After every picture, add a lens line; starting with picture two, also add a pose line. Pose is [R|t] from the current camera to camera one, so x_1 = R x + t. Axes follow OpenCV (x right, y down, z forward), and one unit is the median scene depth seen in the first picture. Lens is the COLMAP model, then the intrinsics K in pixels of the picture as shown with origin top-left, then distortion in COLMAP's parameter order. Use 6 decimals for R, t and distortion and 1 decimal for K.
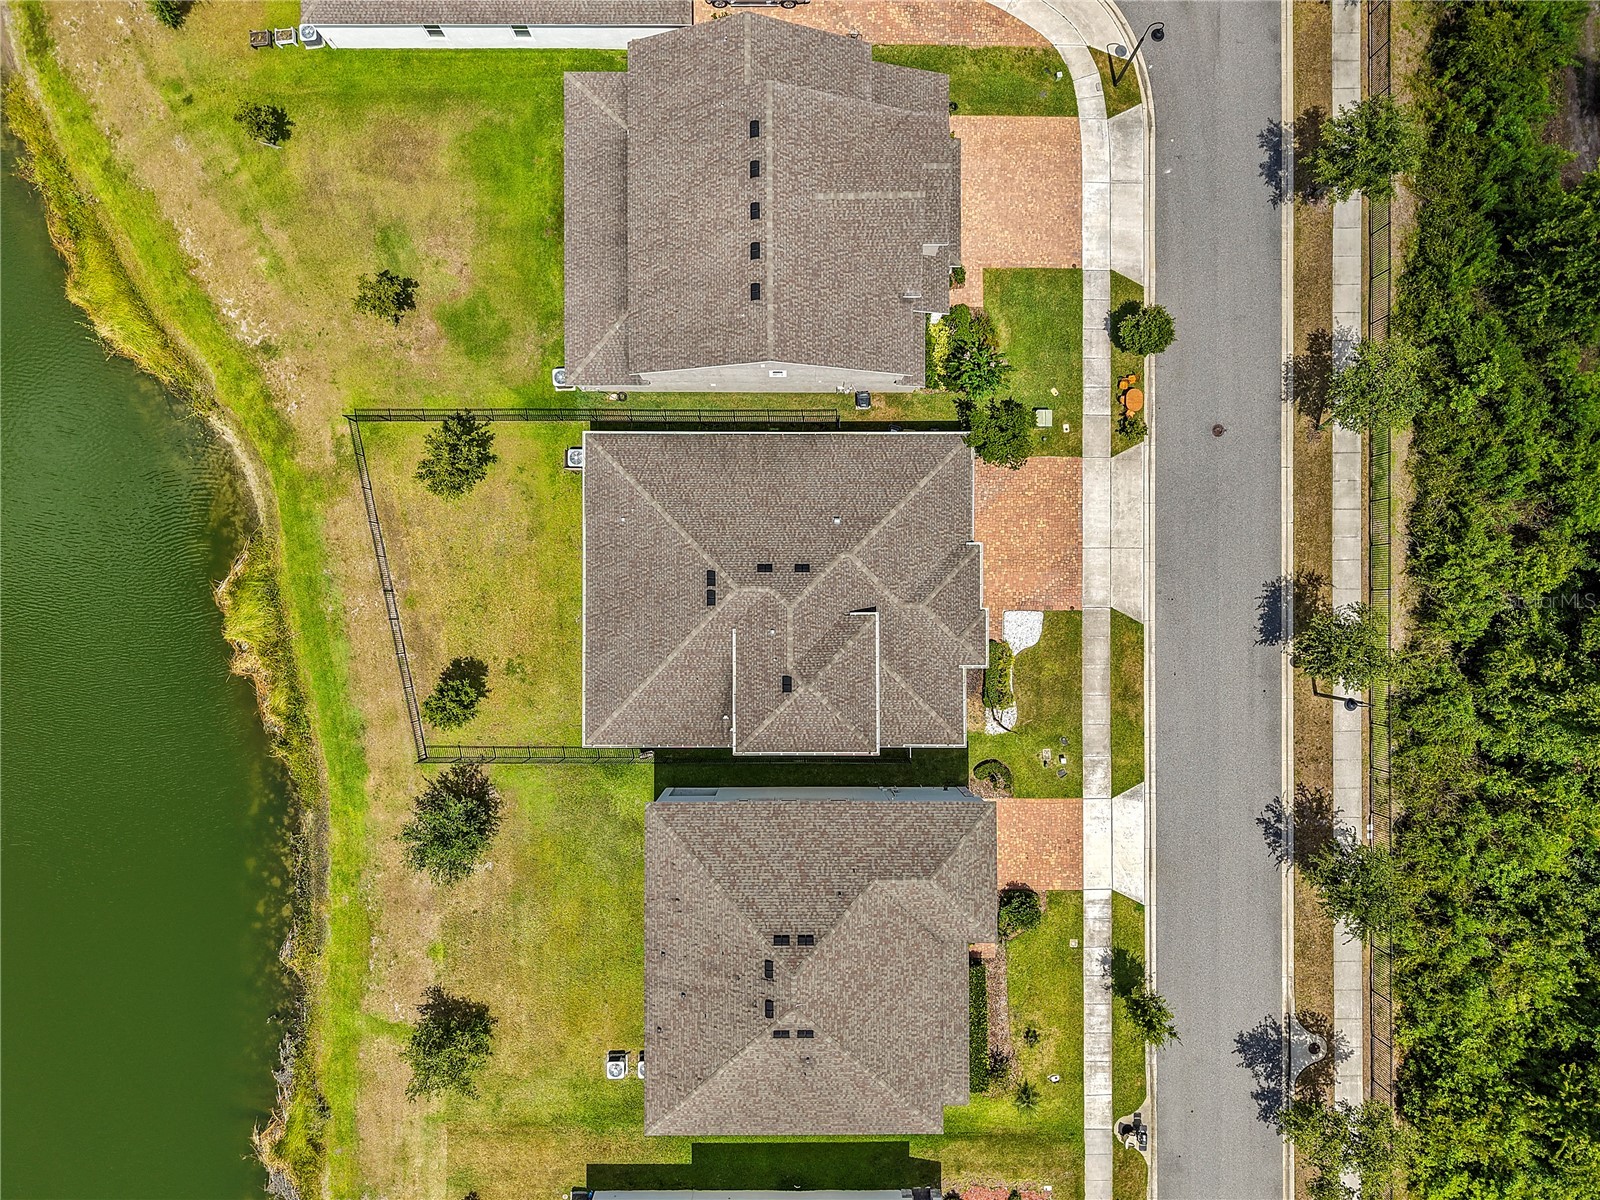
lens RADIAL K [[1086.4, 0, 818.0], [0, 1086.4, 600.1], [0, 0, 1]] dist [0.034838, -0.047315]
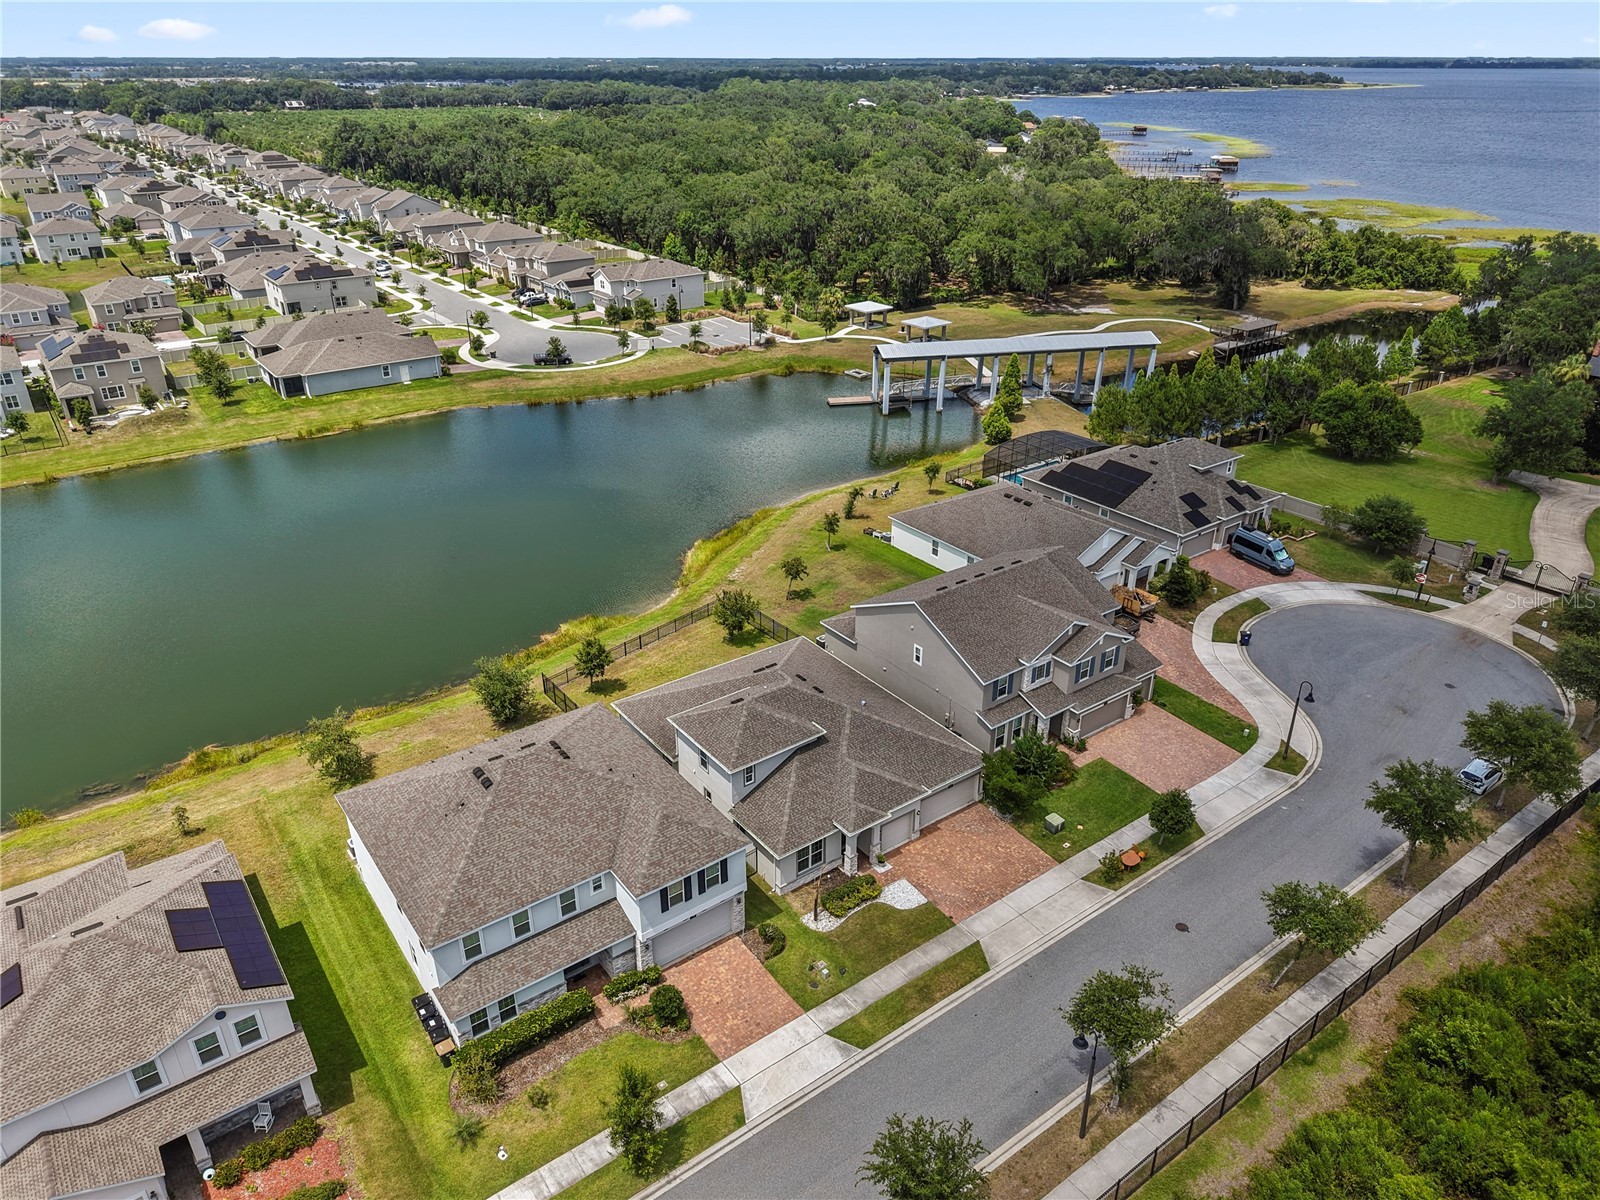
lens RADIAL K [[1086.4, 0, 818.0], [0, 1086.4, 600.1], [0, 0, 1]] dist [0.034838, -0.047315]
pose [[0.602553, 0.352153, -0.716184, 0.780060], [-0.798034, 0.275435, -0.535983, 0.567254], [0.008515, 0.894496, 0.446994, 0.282648]]
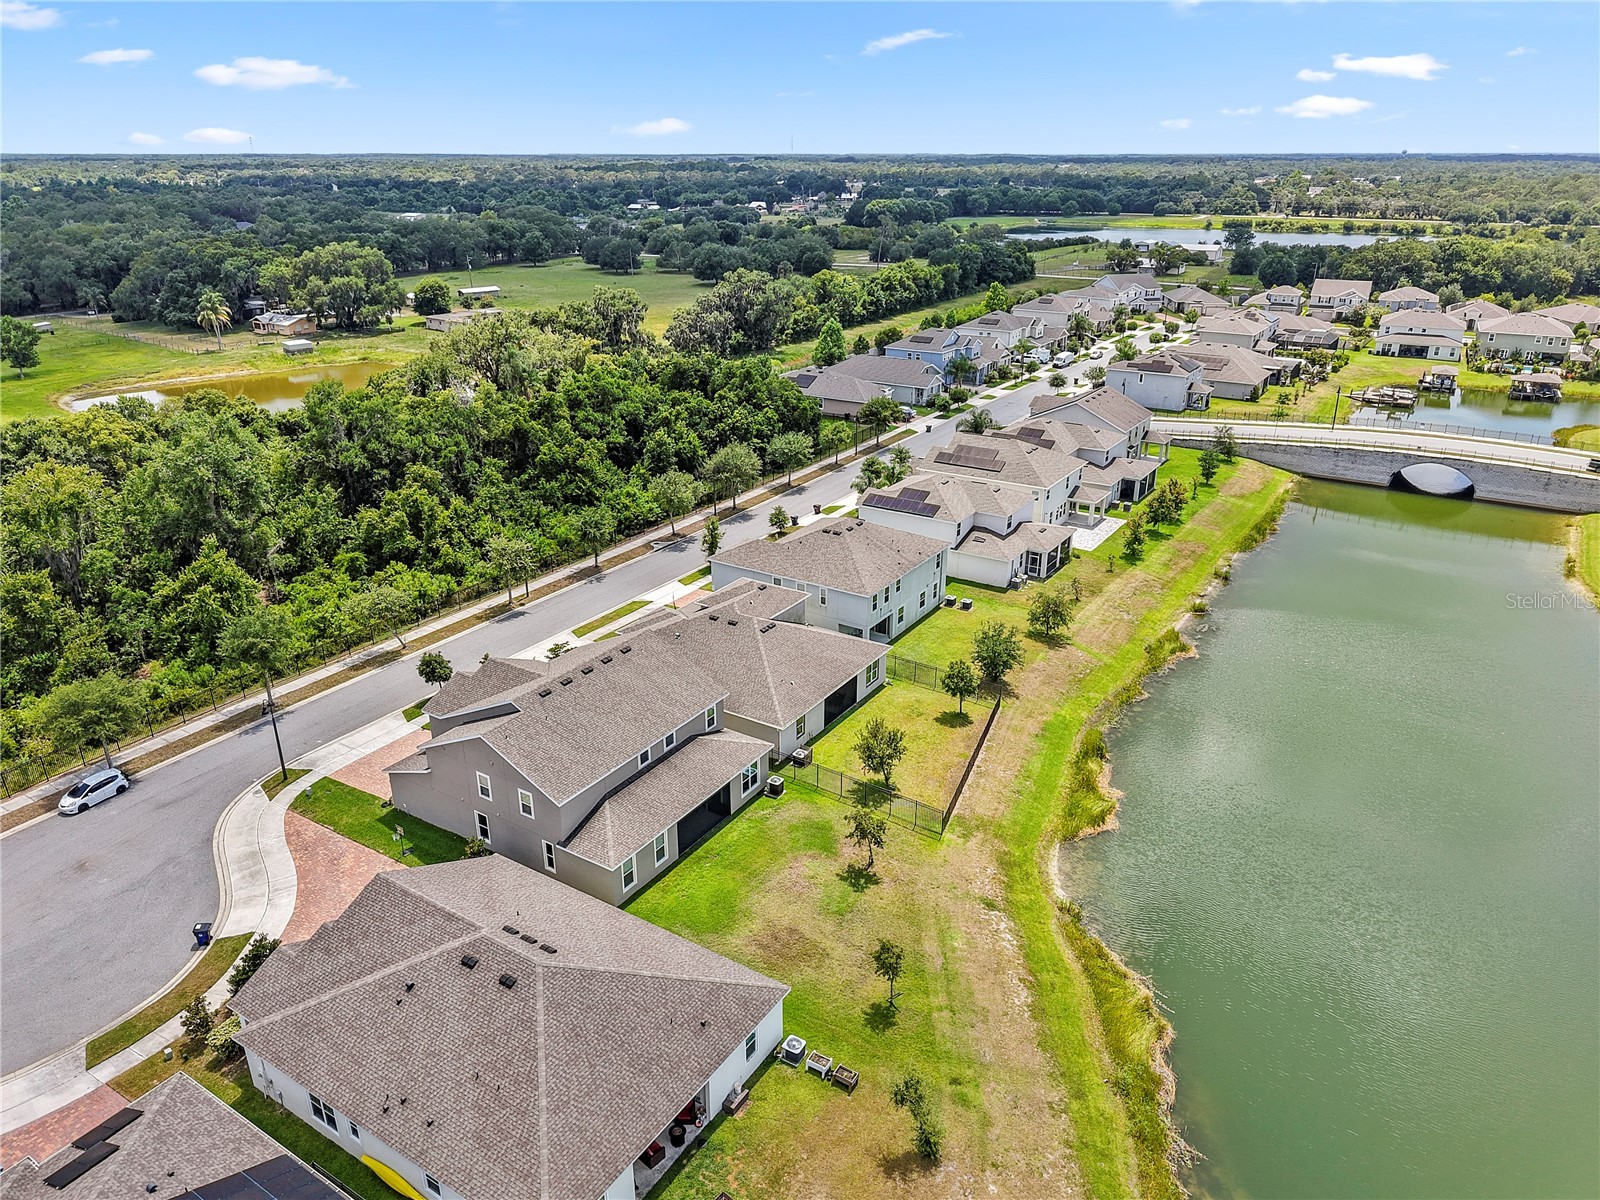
lens RADIAL K [[1086.4, 0, 818.0], [0, 1086.4, 600.1], [0, 0, 1]] dist [0.034838, -0.047315]
pose [[-0.847284, -0.210304, 0.487731, -0.827138], [0.530967, -0.311954, 0.787882, -1.079172], [-0.013545, 0.926529, 0.375979, 0.325128]]
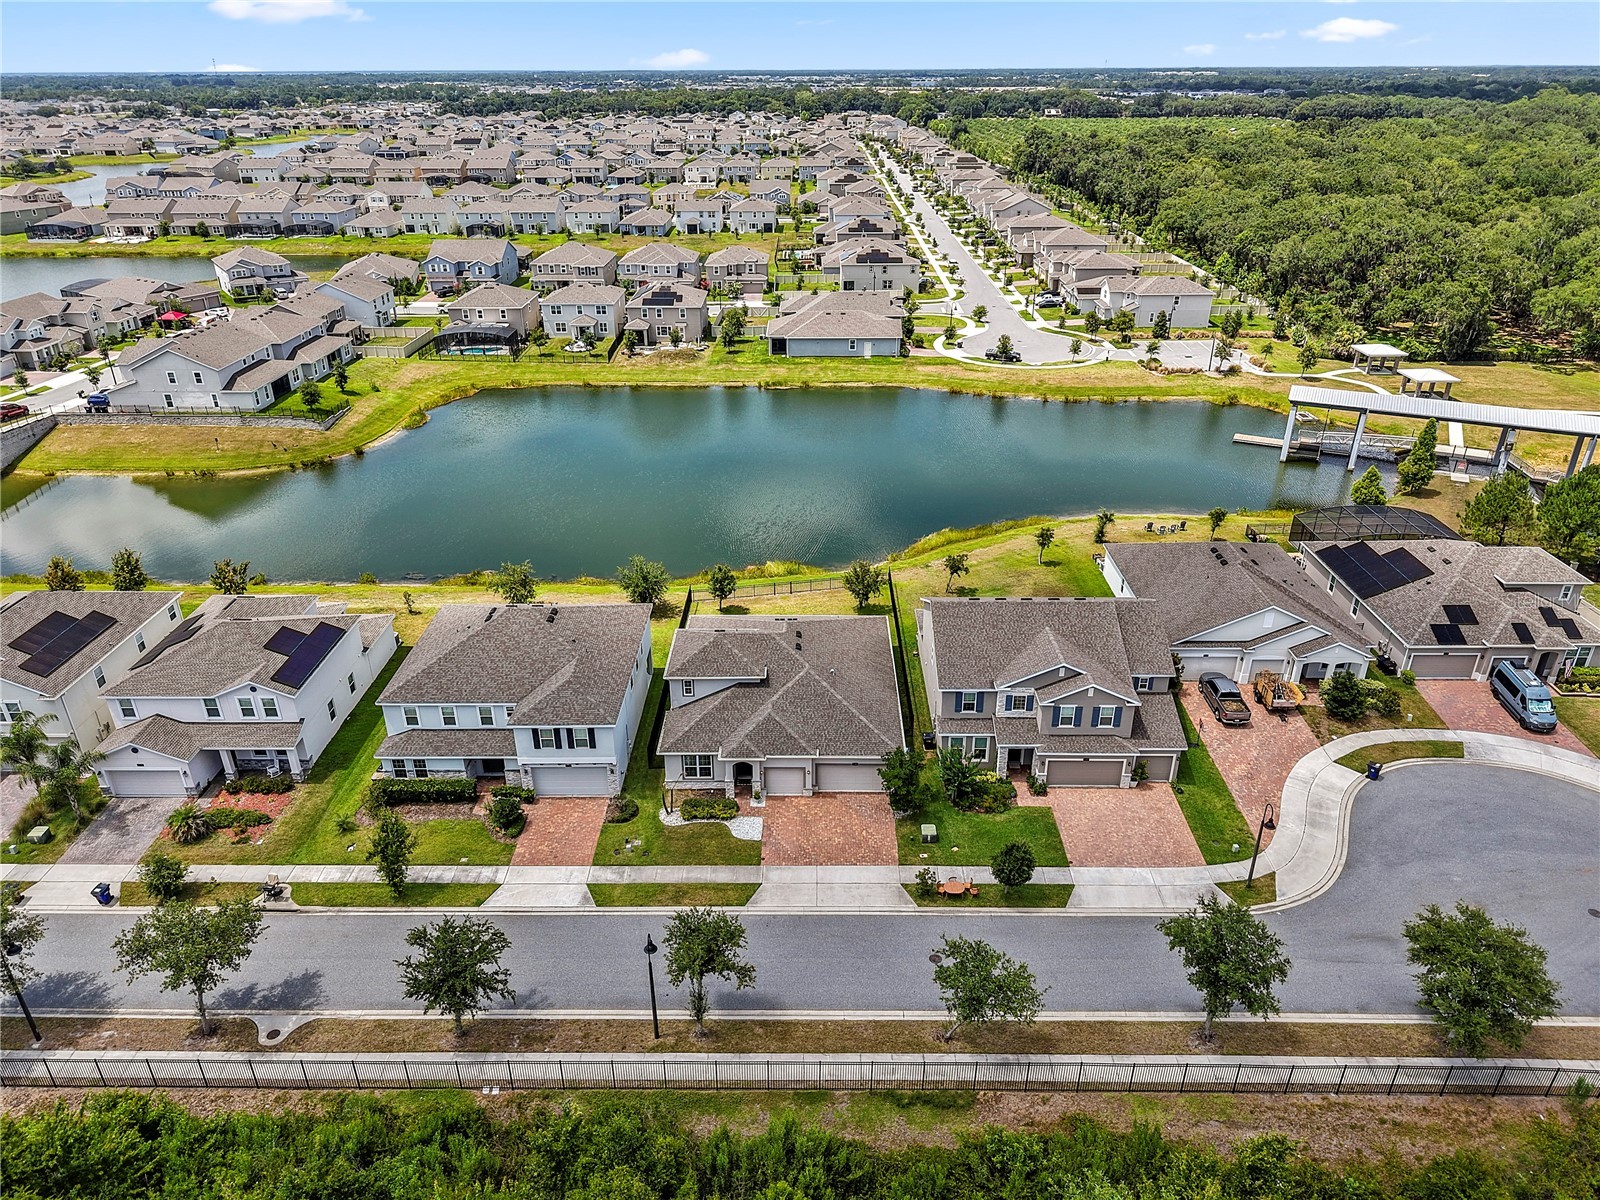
lens RADIAL K [[1086.4, 0, 818.0], [0, 1086.4, 600.1], [0, 0, 1]] dist [0.034838, -0.047315]
pose [[-0.004432, 0.434403, -0.900708, 1.122880], [-0.999911, 0.009418, 0.009463, -0.061982], [0.012594, 0.900669, 0.434323, 0.275839]]
